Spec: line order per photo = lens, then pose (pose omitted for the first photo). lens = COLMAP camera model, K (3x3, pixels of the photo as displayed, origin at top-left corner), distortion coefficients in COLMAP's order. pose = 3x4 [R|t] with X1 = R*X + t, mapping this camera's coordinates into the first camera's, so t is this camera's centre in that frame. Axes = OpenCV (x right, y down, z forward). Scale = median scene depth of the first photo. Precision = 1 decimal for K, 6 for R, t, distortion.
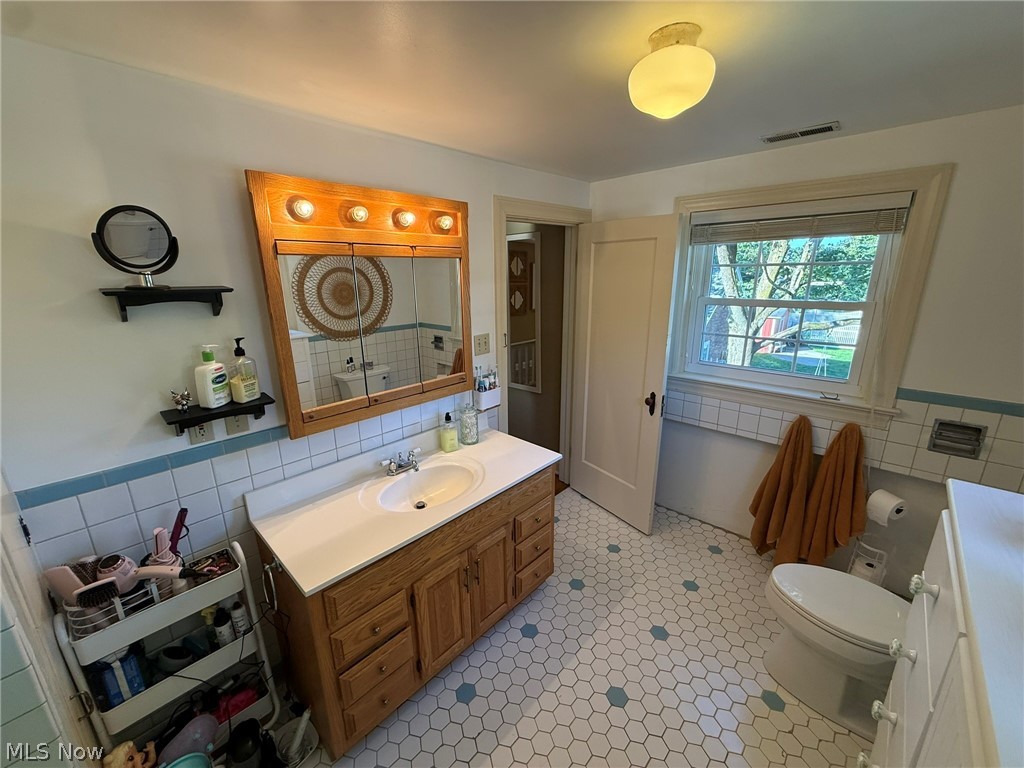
lens RADIAL K [[406.2, 0, 510.1], [0, 406.2, 383.7], [0, 0, 1]] dist [0.000411, -0.000755]
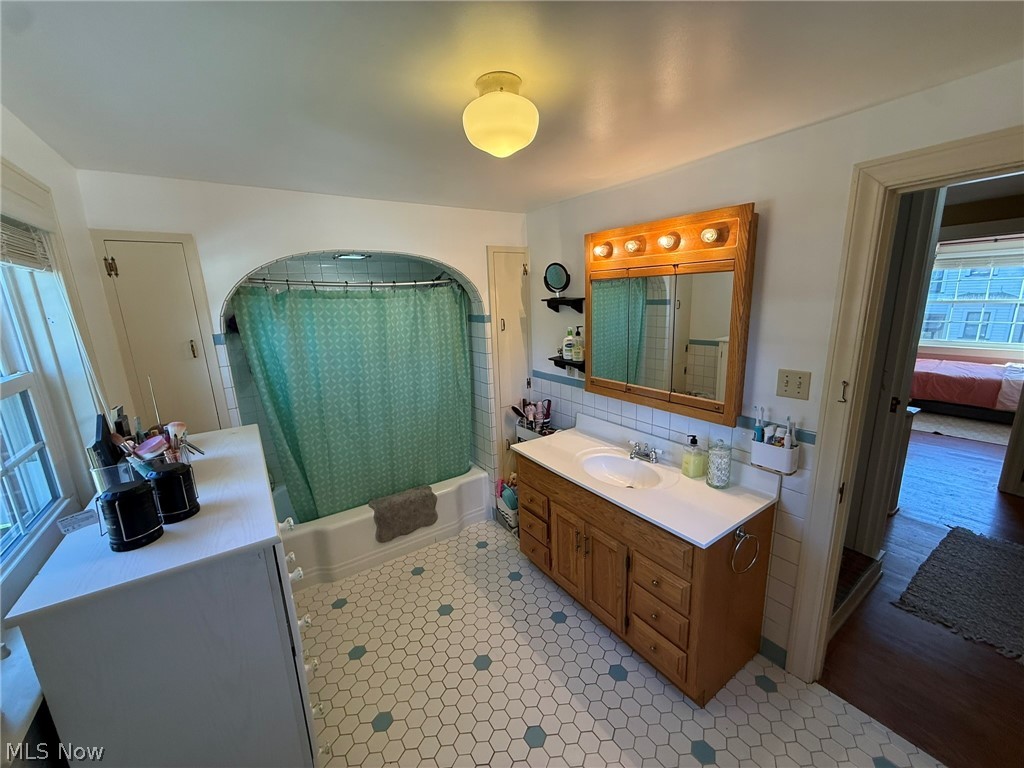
lens RADIAL K [[406.2, 0, 512.8], [0, 406.2, 384.9], [0, 0, 1]] dist [0.000411, -0.000755]
pose [[-0.212602, 0.233278, -0.948885, 0.948139], [-0.222377, 0.934052, 0.279456, -0.245614], [0.951498, 0.270423, -0.146706, 0.832409]]
